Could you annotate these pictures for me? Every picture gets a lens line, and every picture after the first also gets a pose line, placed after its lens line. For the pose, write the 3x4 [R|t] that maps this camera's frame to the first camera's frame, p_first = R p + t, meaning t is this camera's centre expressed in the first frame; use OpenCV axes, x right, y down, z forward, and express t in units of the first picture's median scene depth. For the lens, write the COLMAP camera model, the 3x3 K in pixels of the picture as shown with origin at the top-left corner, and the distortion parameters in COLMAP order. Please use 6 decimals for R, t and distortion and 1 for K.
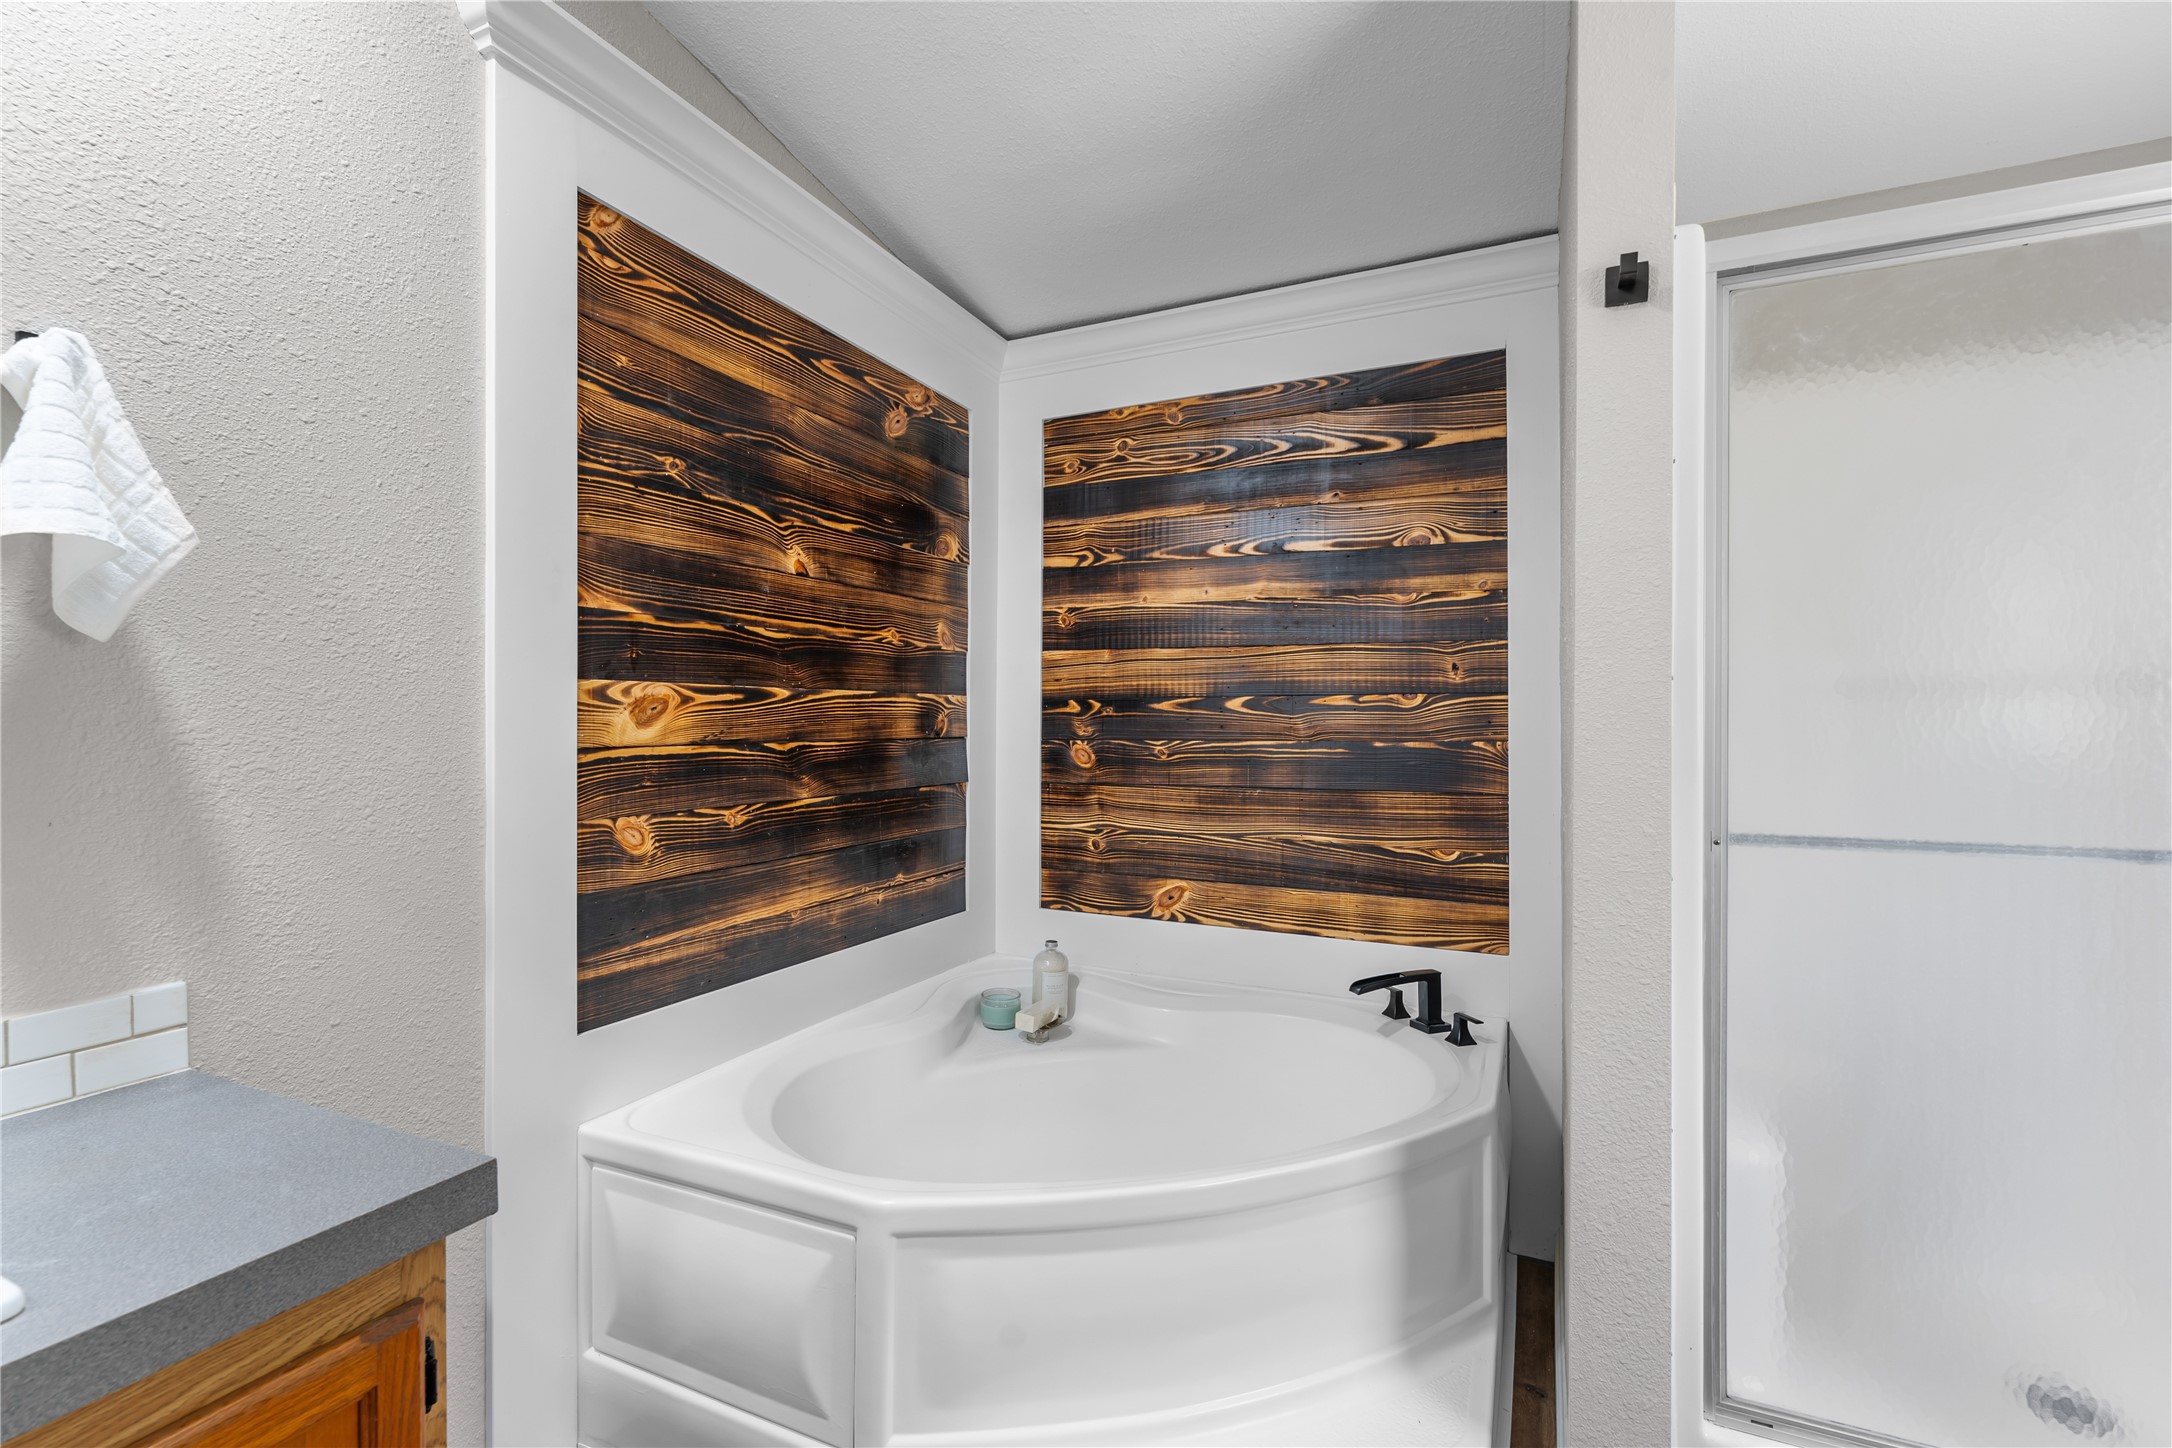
lens RADIAL K [[982.0, 0, 1086.0], [0, 982.0, 724.0], [0, 0, 1]] dist [-0.000112, -0.000439]
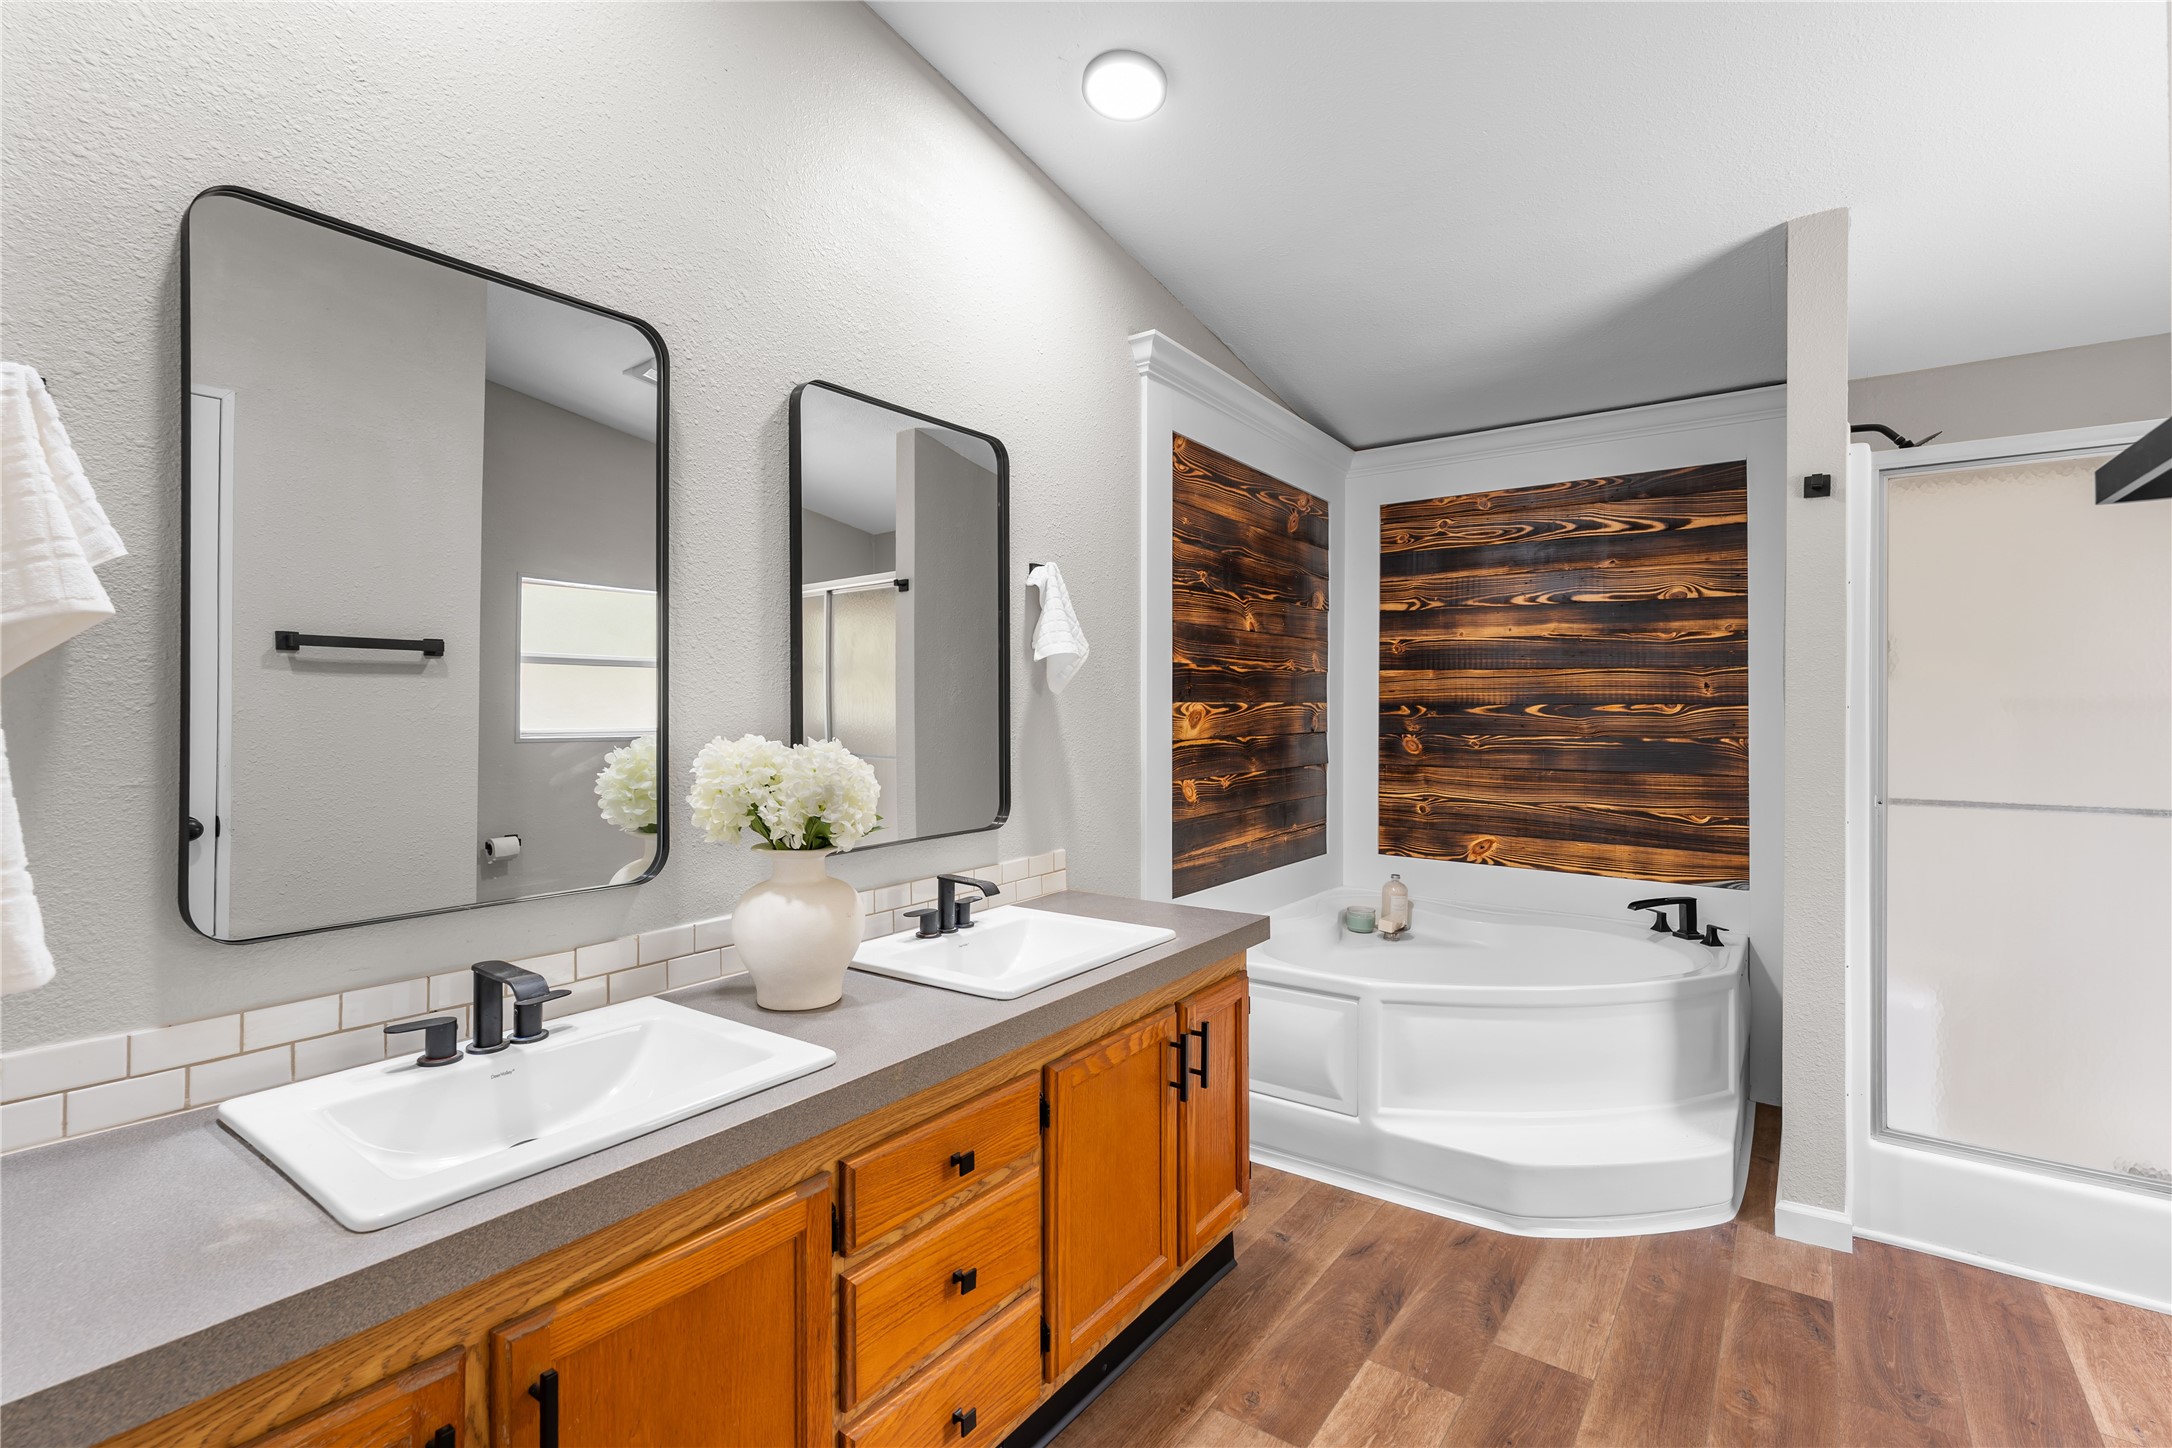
lens RADIAL K [[996.0, 0, 1074.4], [0, 996.0, 703.4], [0, 0, 1]] dist [0.000436, -0.000282]
pose [[0.980320, 0.000760, -0.197412, -0.227358], [-0.001373, 0.999995, -0.002969, -0.026602], [0.197409, 0.003181, 0.980316, -0.570258]]
